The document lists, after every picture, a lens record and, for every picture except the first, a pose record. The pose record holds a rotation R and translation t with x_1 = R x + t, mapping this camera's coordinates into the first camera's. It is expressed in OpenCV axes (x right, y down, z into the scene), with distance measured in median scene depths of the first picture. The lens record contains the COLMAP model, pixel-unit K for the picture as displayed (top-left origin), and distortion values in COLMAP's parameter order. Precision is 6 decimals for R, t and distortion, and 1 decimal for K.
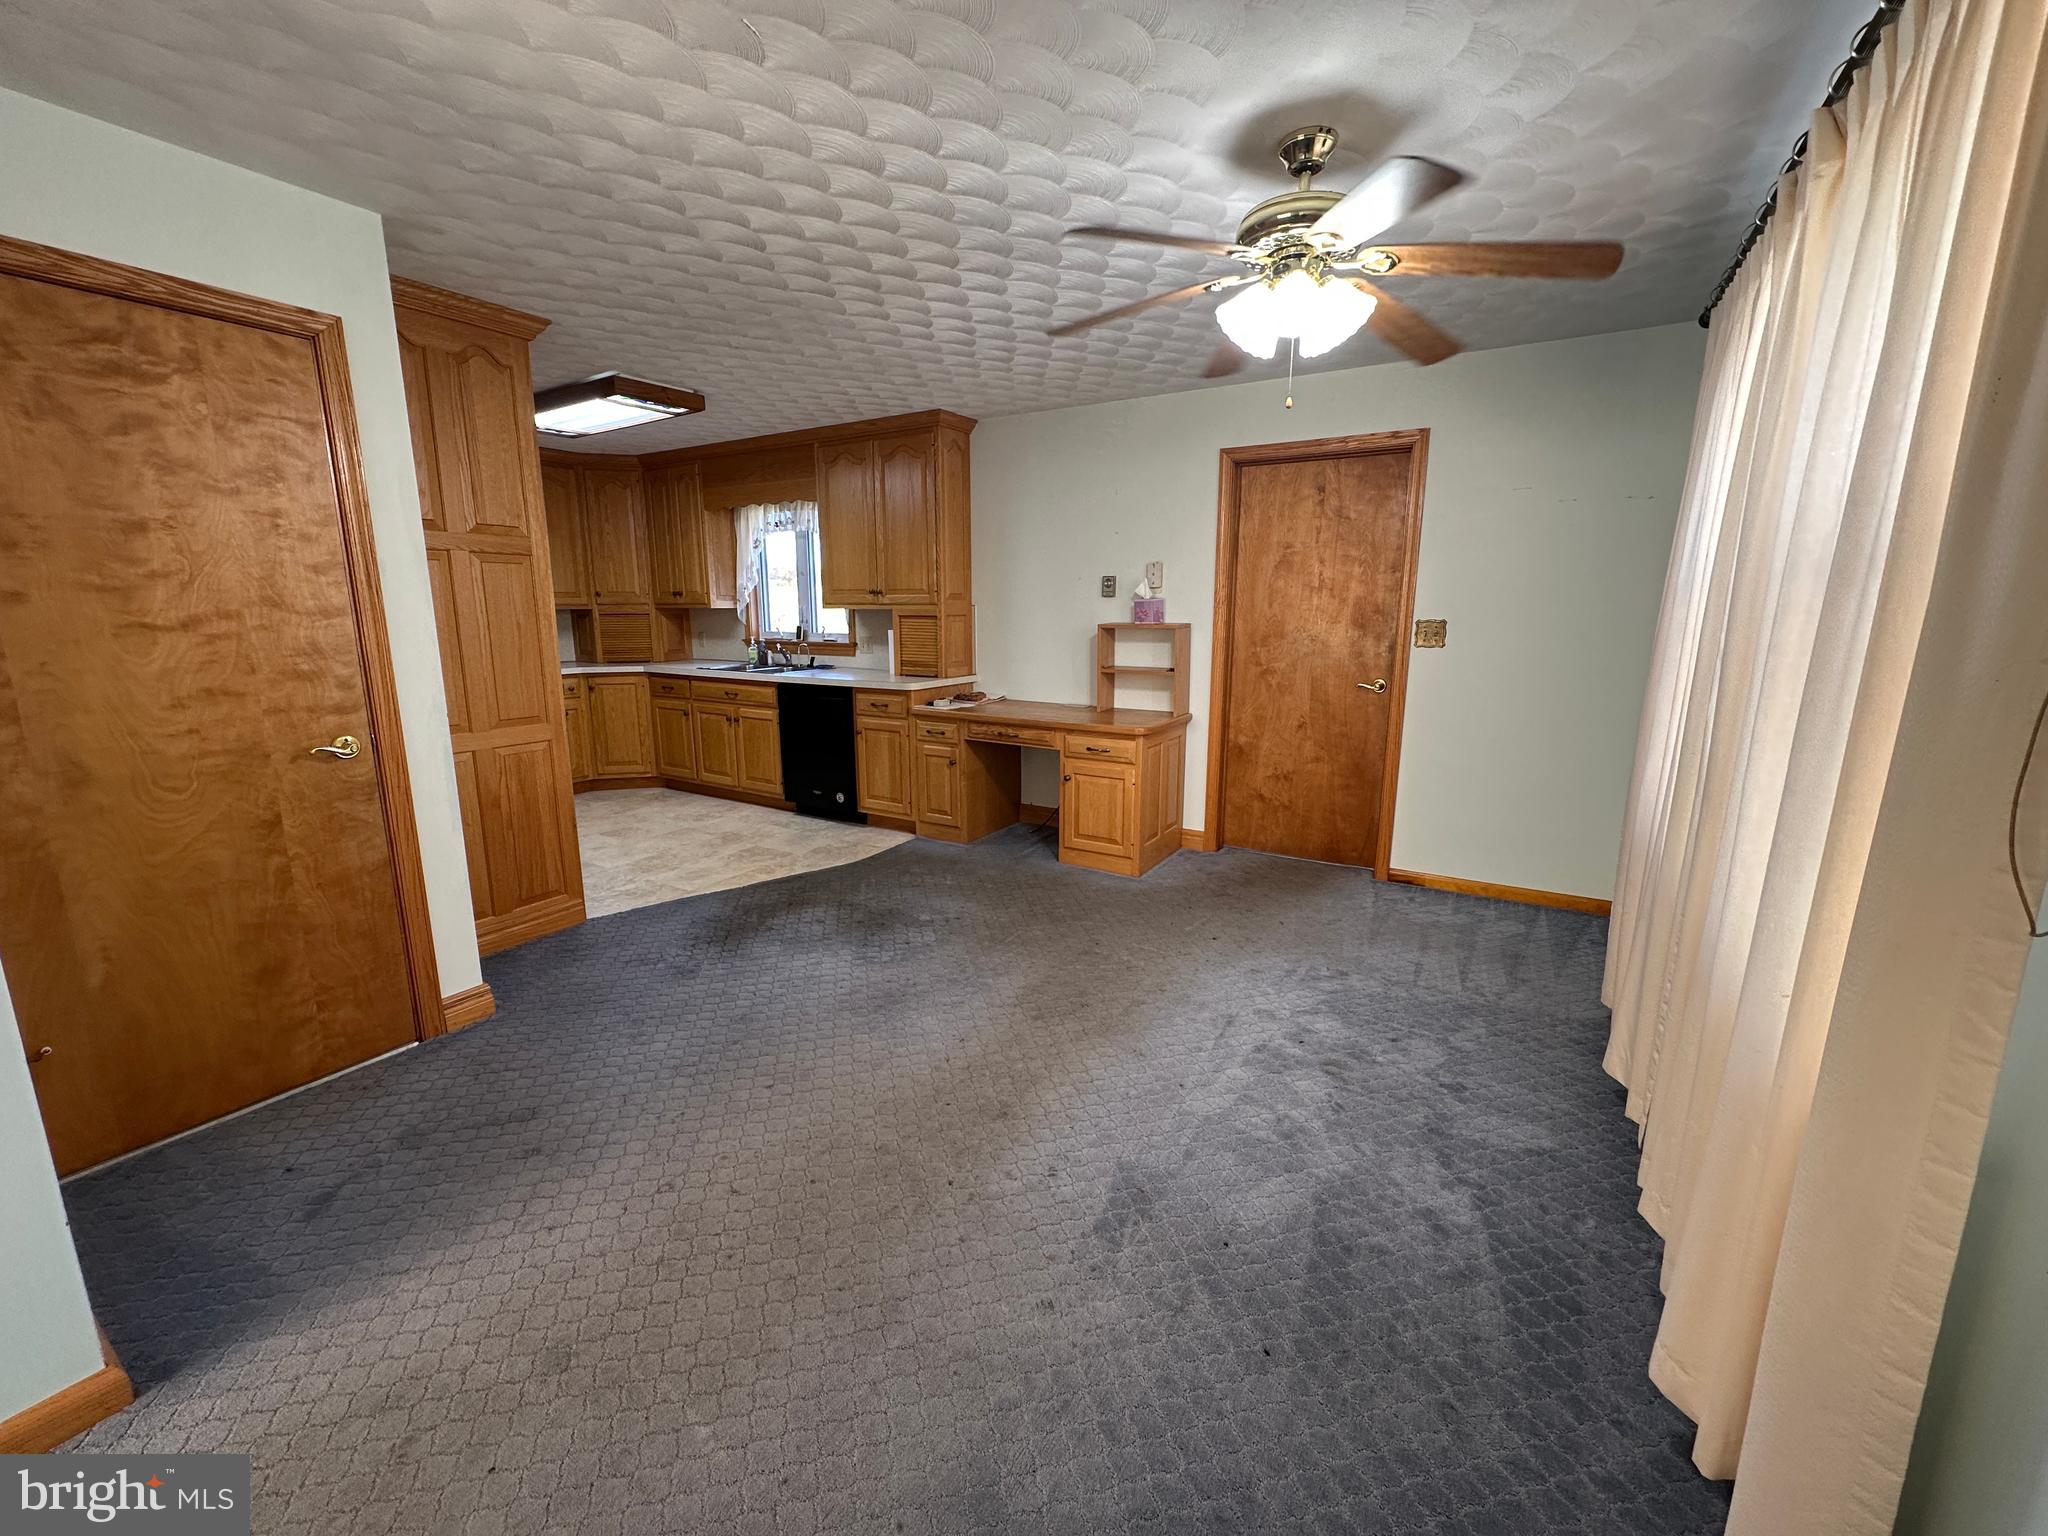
lens RADIAL K [[825.4, 0, 1026.5], [0, 825.4, 770.3], [0, 0, 1]] dist [-0.000186, -0.000186]
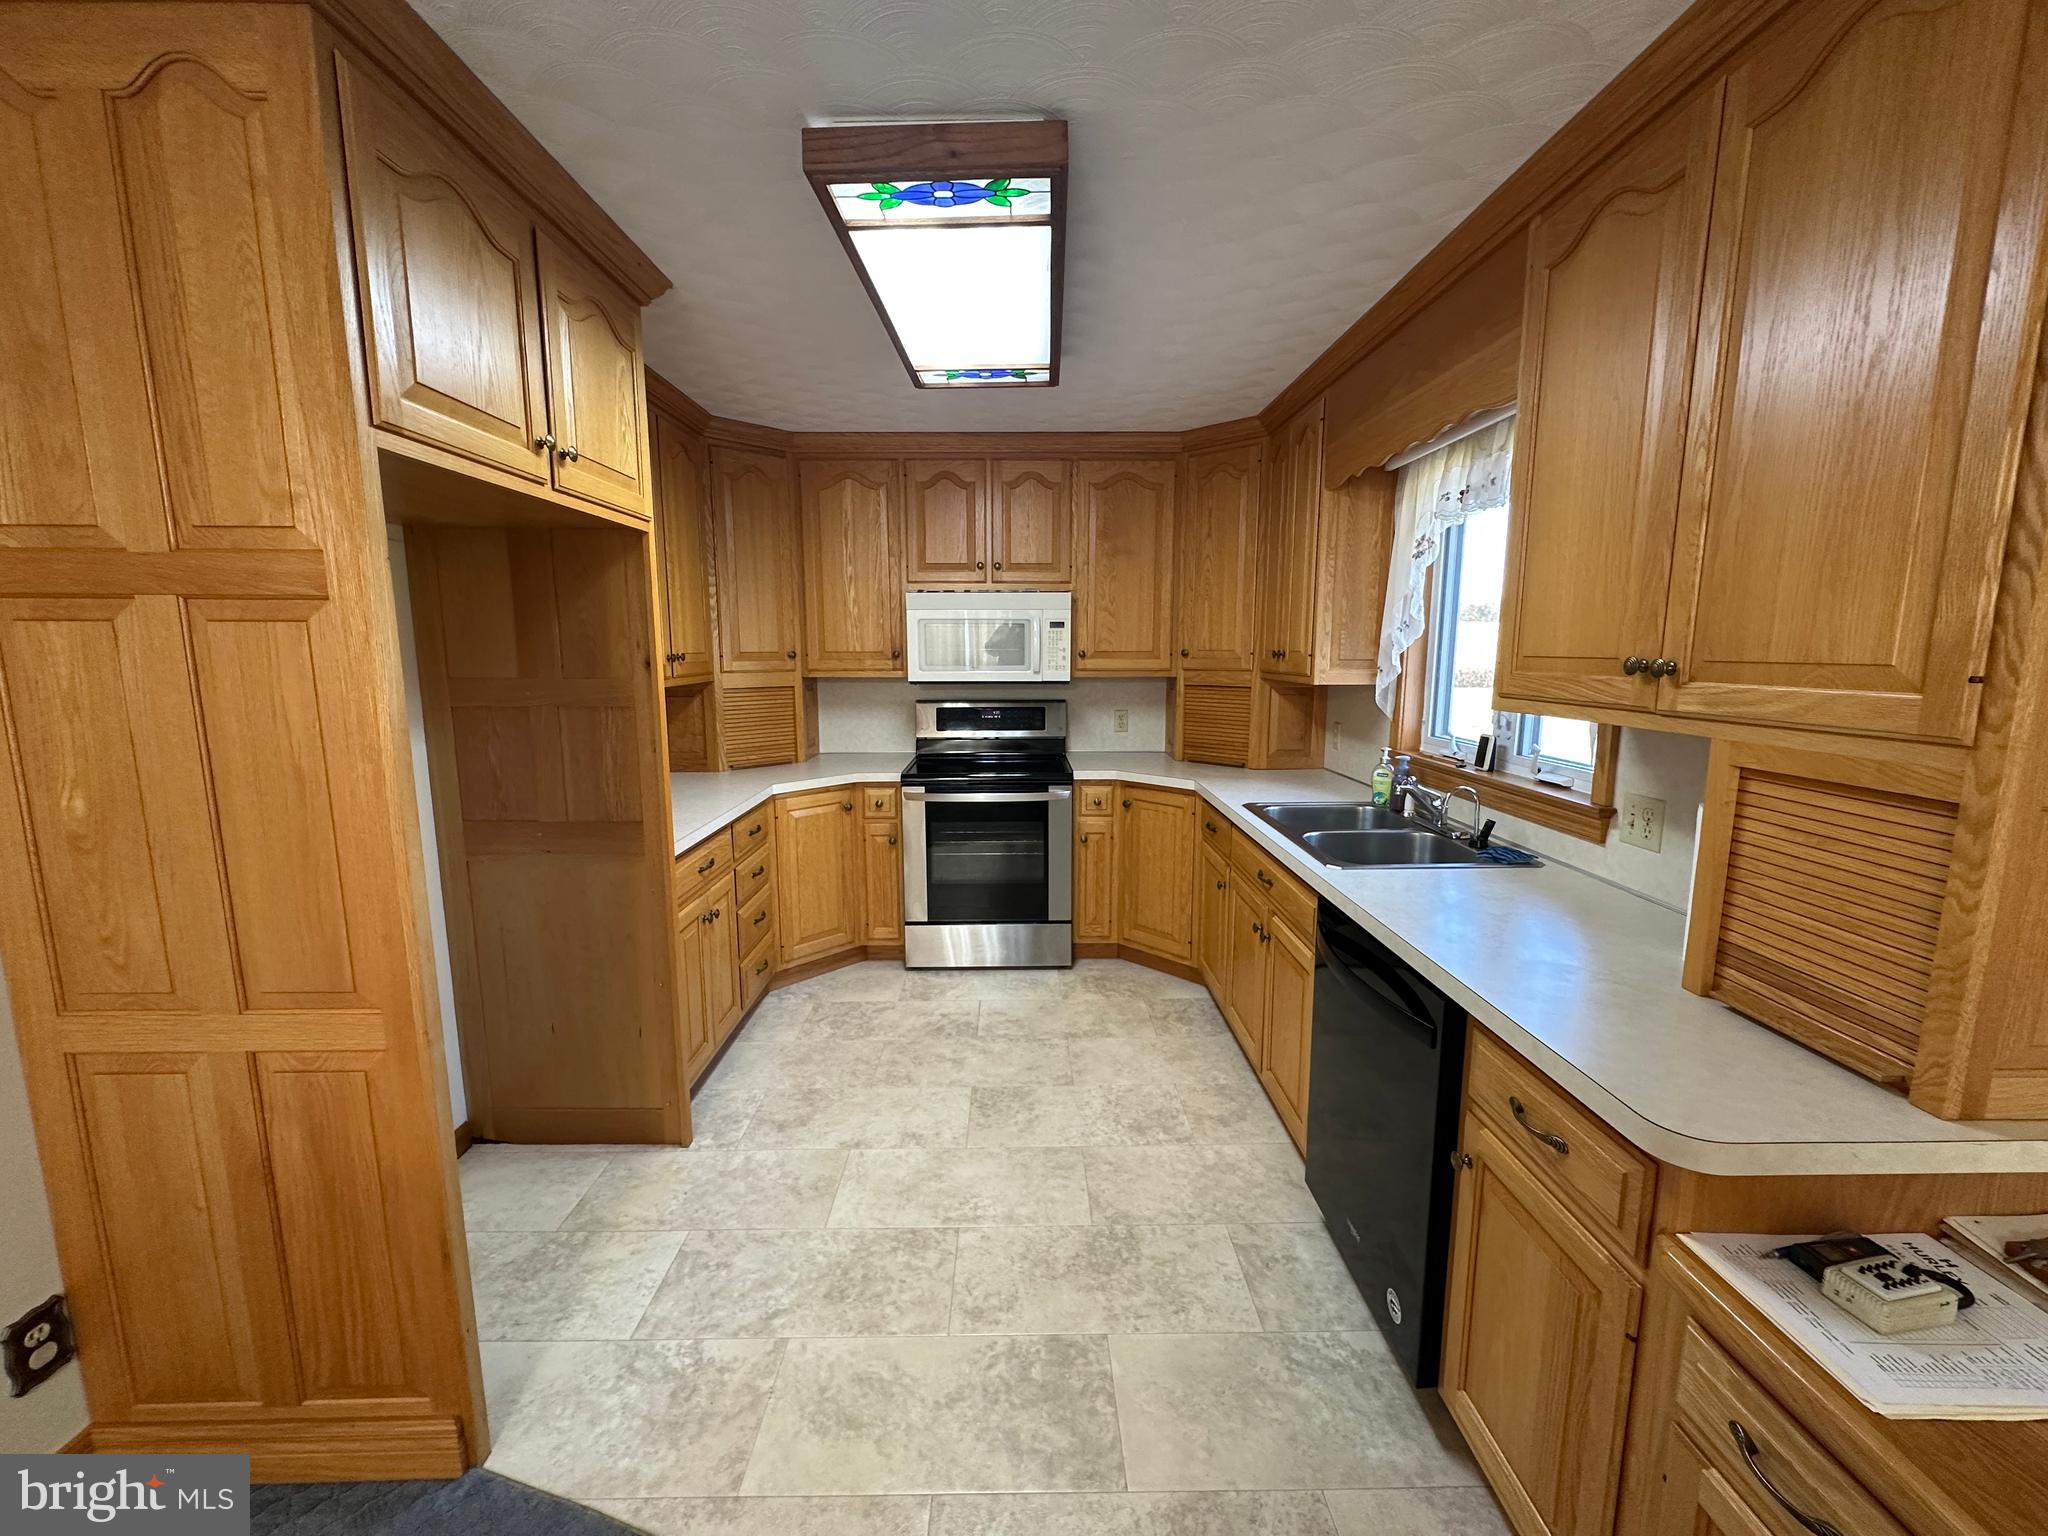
lens RADIAL K [[825.4, 0, 1026.5], [0, 825.4, 770.3], [0, 0, 1]] dist [-0.000186, -0.000186]
pose [[0.538393, 0.127285, -0.833026, -0.057039], [-0.167020, 0.985034, 0.042565, -0.146206], [0.825977, 0.116215, 0.551595, 0.623372]]
